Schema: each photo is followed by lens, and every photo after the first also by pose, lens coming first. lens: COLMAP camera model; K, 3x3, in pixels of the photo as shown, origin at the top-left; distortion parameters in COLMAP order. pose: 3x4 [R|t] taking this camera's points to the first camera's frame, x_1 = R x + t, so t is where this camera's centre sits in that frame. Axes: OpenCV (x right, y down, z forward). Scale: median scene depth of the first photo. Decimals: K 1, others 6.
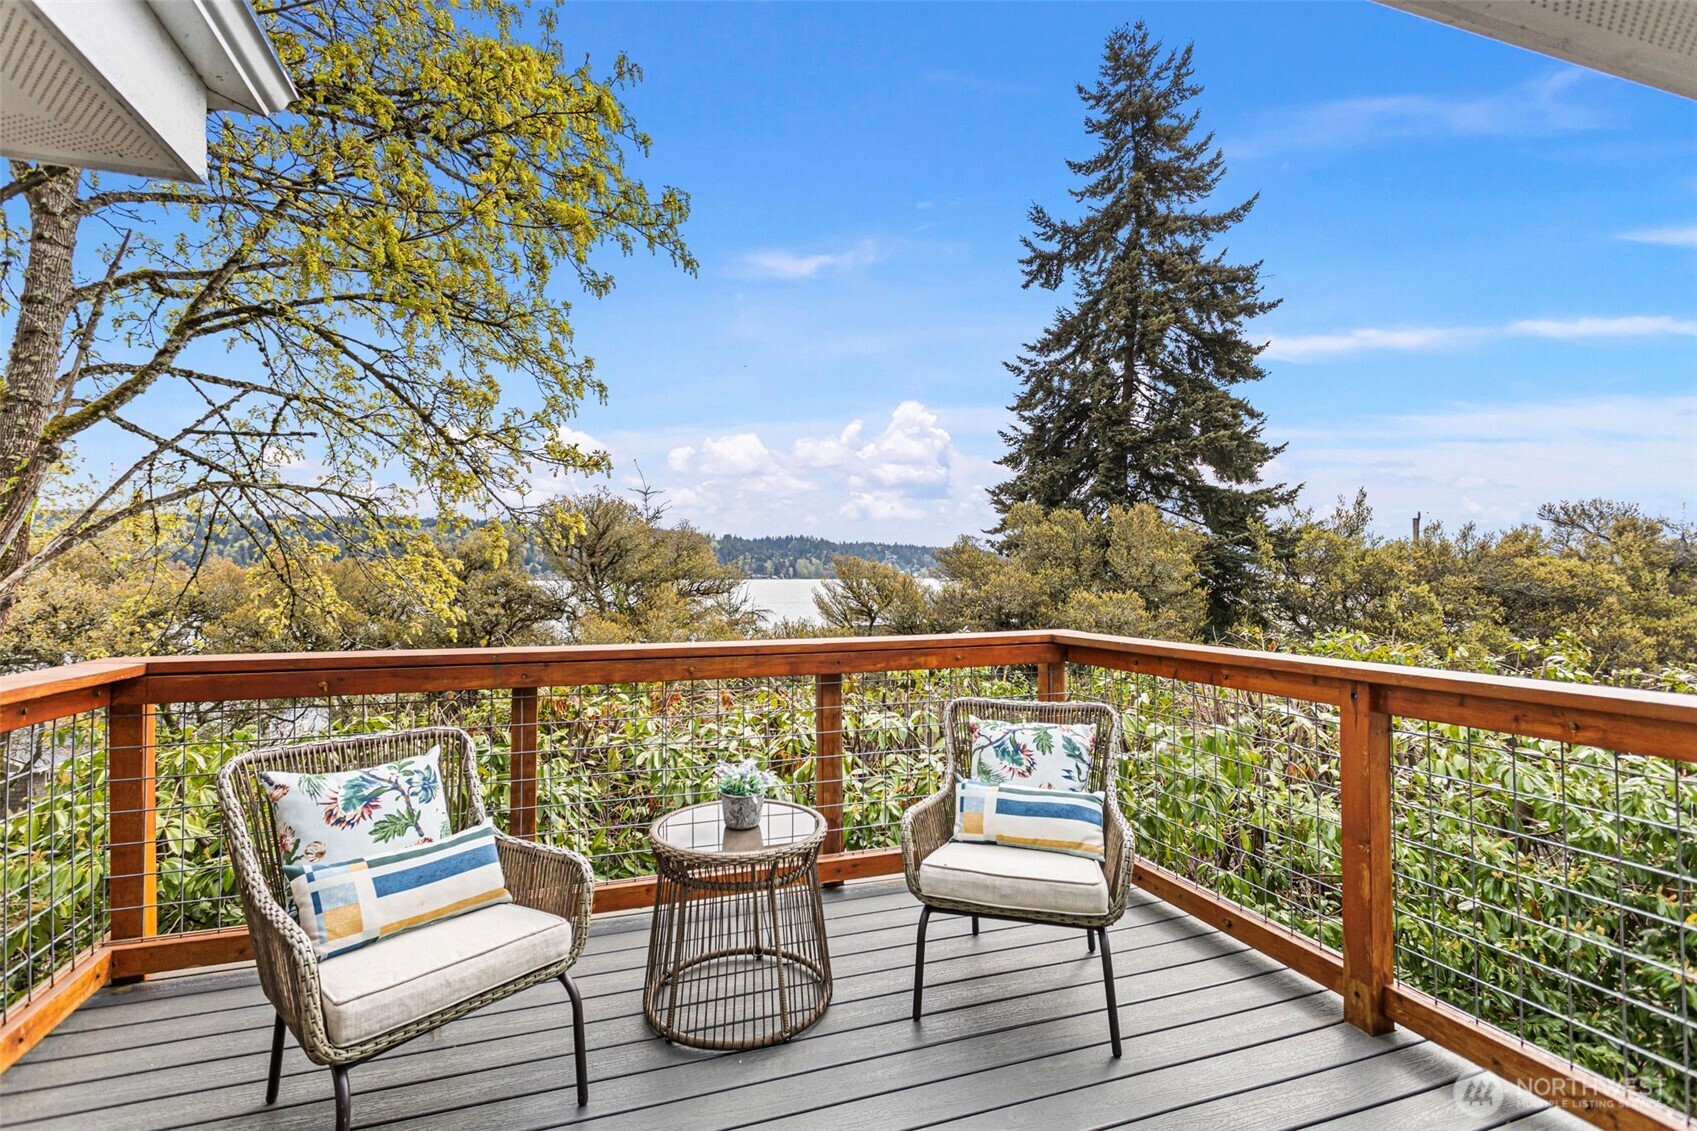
lens RADIAL K [[798.9, 0, 846.6], [0, 798.9, 526.8], [0, 0, 1]] dist [0.021934, 0.000142]
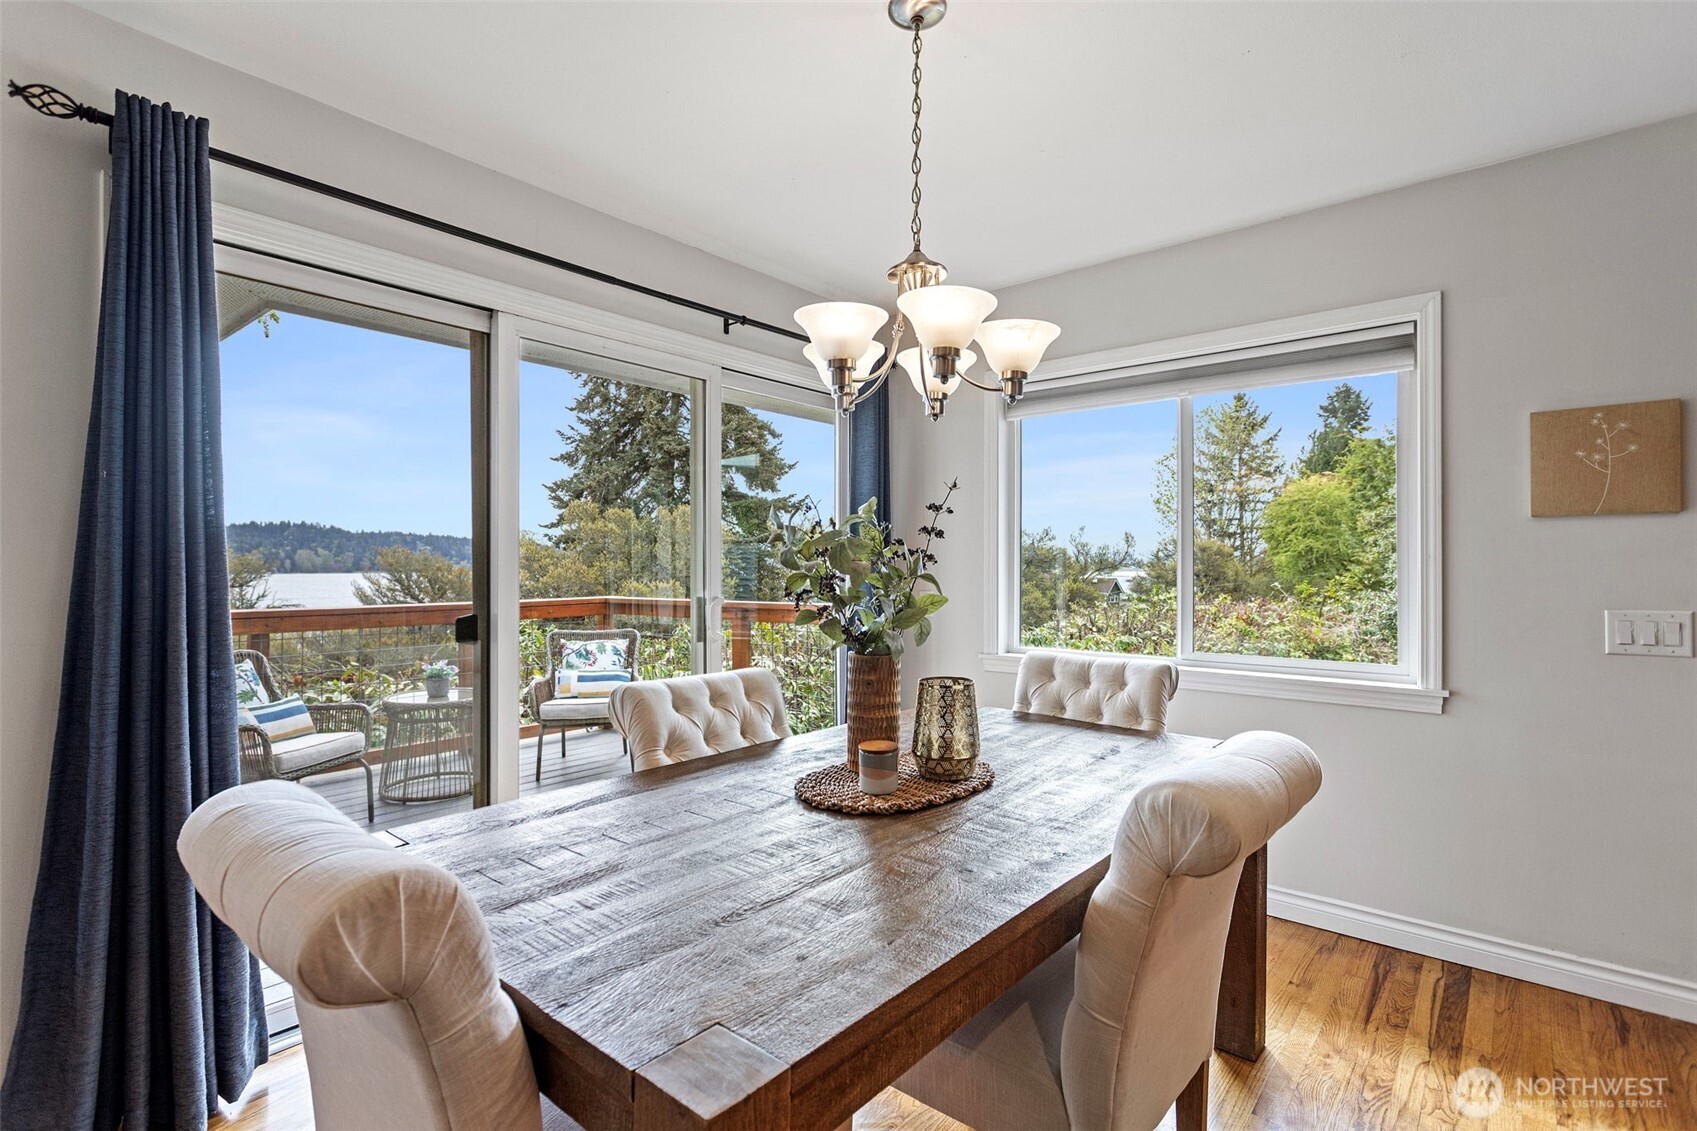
lens RADIAL K [[820.4, 0, 848.5], [0, 820.4, 573.1], [0, 0, 1]] dist [0.001348, 0.000785]
pose [[0.858421, -0.002977, 0.512937, -0.034819], [-0.030460, 0.997923, 0.056768, -0.006074], [-0.512040, -0.064355, 0.856547, -0.133700]]
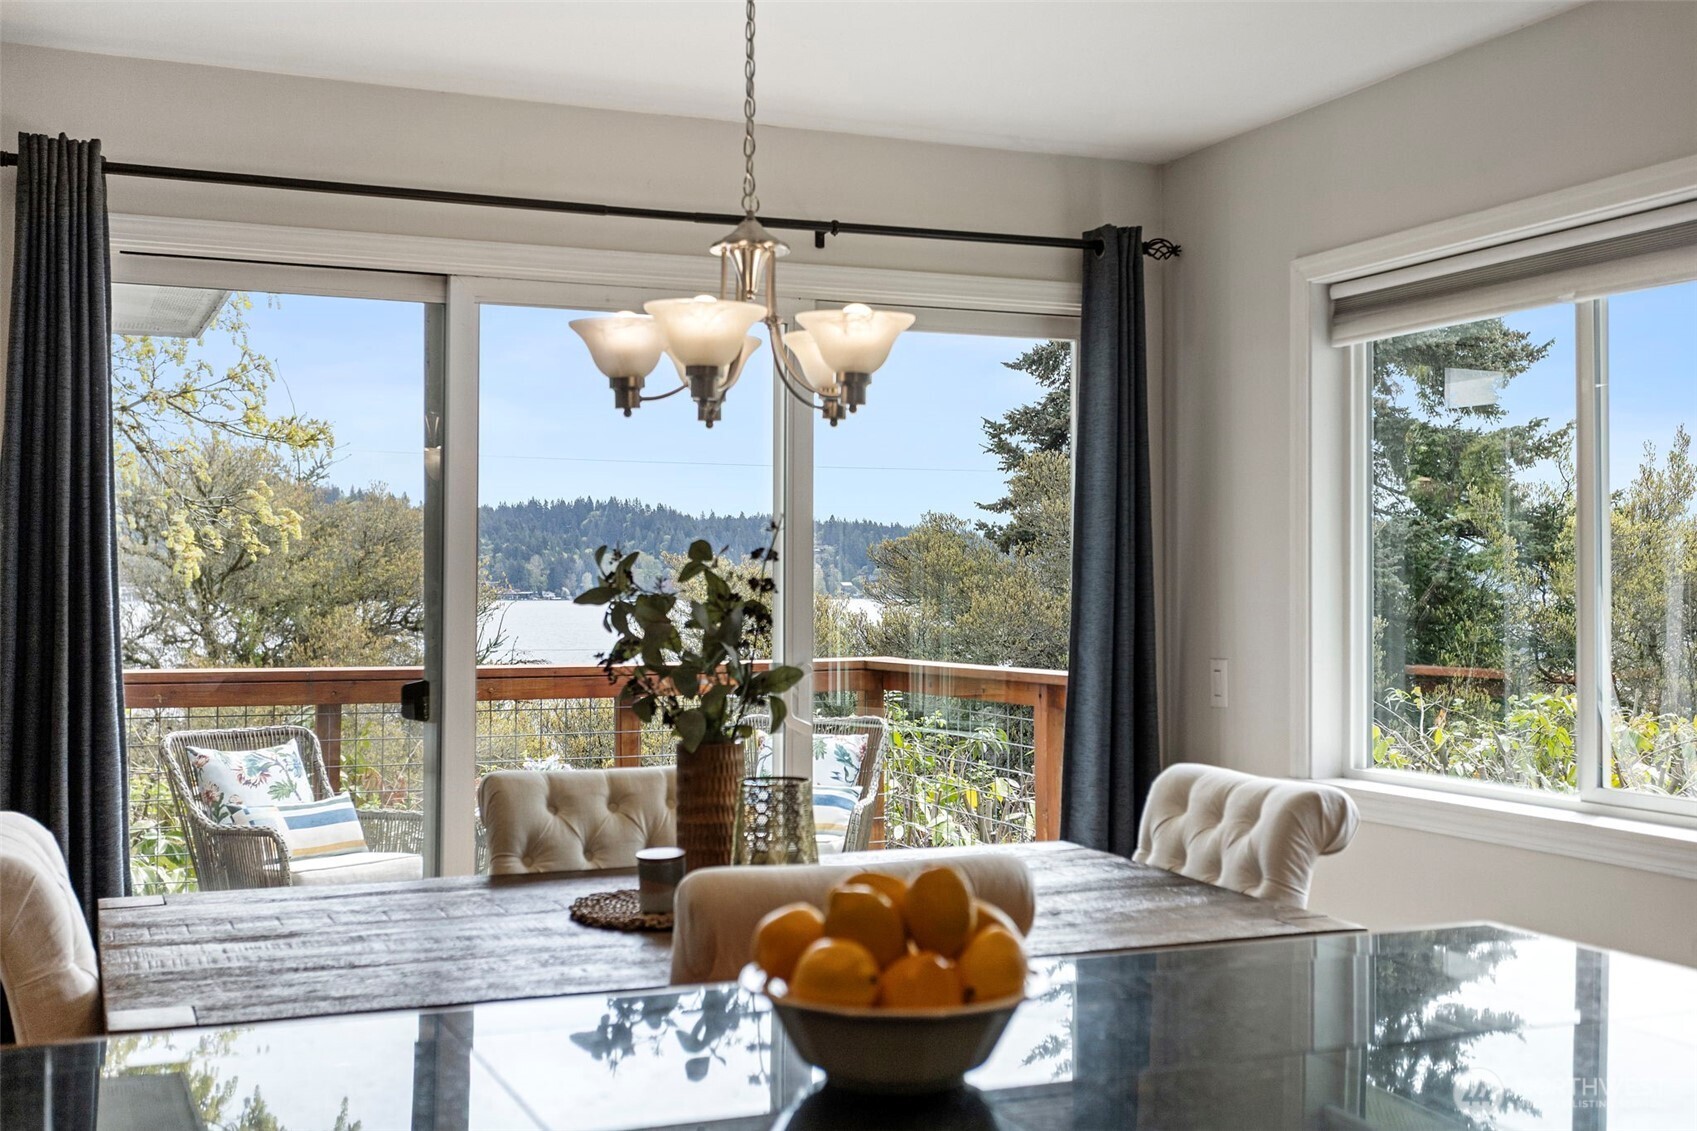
lens RADIAL K [[1935.8, 0, 848.5], [0, 1935.8, 565.5], [0, 0, 1]] dist [0.006751, 0.007787]
pose [[0.997922, 0.003460, 0.064339, 0.015426], [-0.006511, 0.998861, 0.047270, -0.015012], [-0.064102, -0.047591, 0.996808, -0.222224]]
